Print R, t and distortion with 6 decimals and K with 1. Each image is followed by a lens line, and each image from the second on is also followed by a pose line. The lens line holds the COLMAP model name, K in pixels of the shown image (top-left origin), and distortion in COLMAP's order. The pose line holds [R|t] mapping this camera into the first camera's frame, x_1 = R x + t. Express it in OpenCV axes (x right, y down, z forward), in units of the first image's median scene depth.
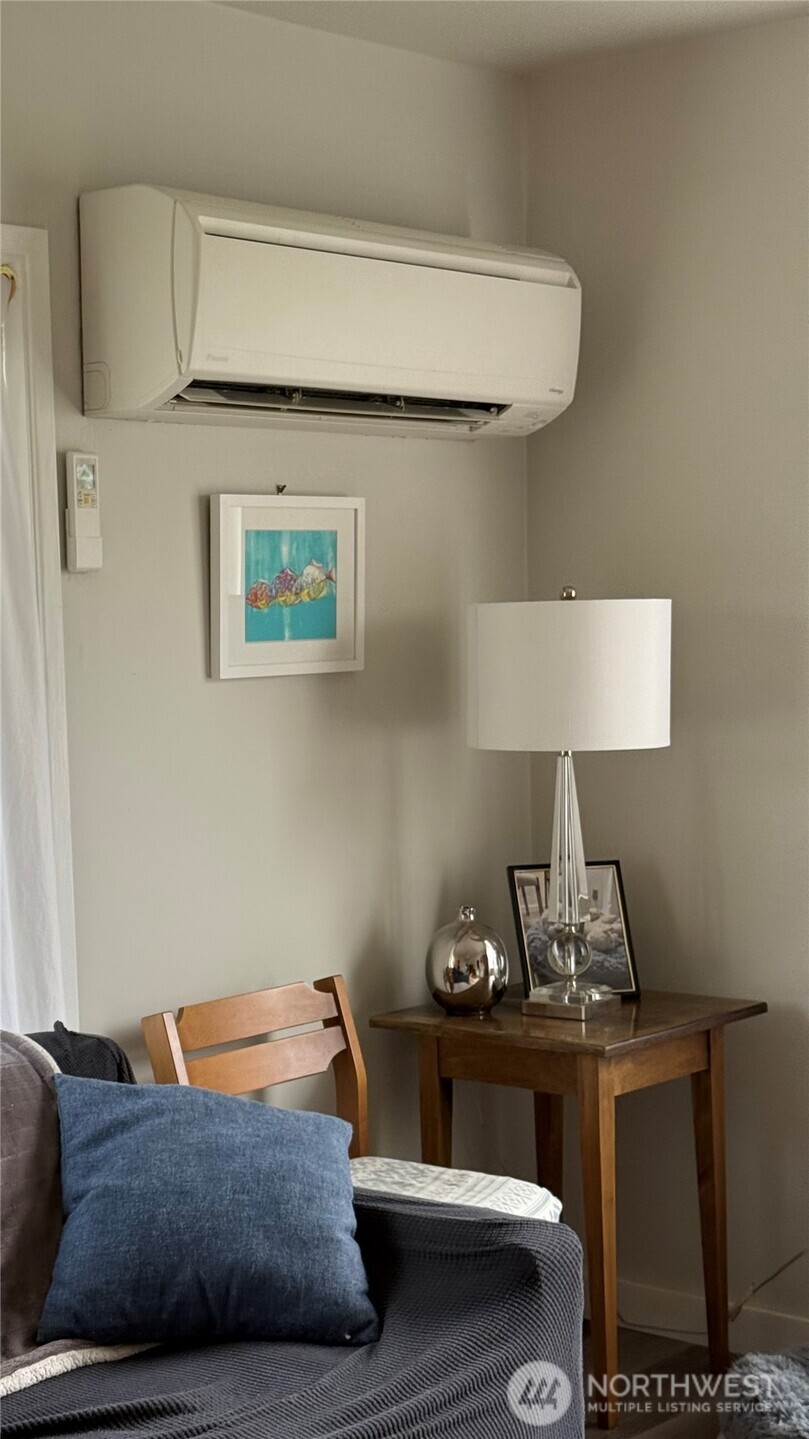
lens RADIAL K [[2346.5, 0, 194.1], [0, 2346.5, 836.9], [0, 0, 1]] dist [0.171225, 0.024505]
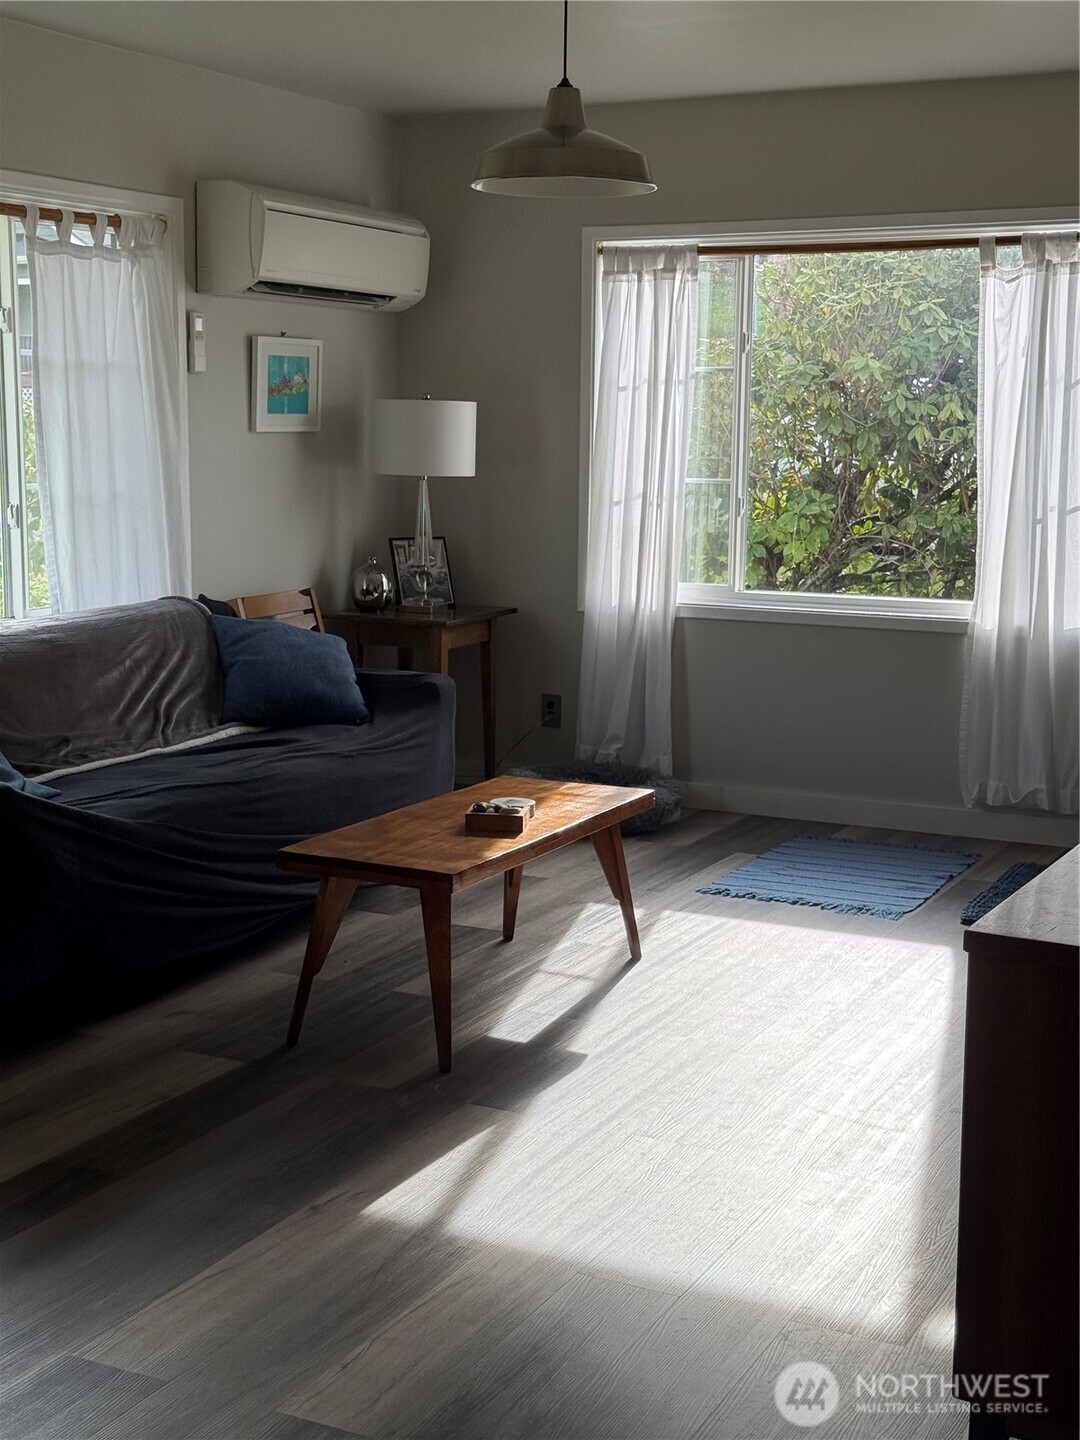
lens RADIAL K [[2020.2, 0, 540.0], [0, 2020.2, 720.0], [0, 0, 1]] dist [0.222533, 0.015514]
pose [[0.959148, -0.003624, 0.282883, -0.236634], [-0.012951, 0.998307, 0.056698, 0.070881], [-0.282610, -0.058045, 0.957477, -0.685160]]
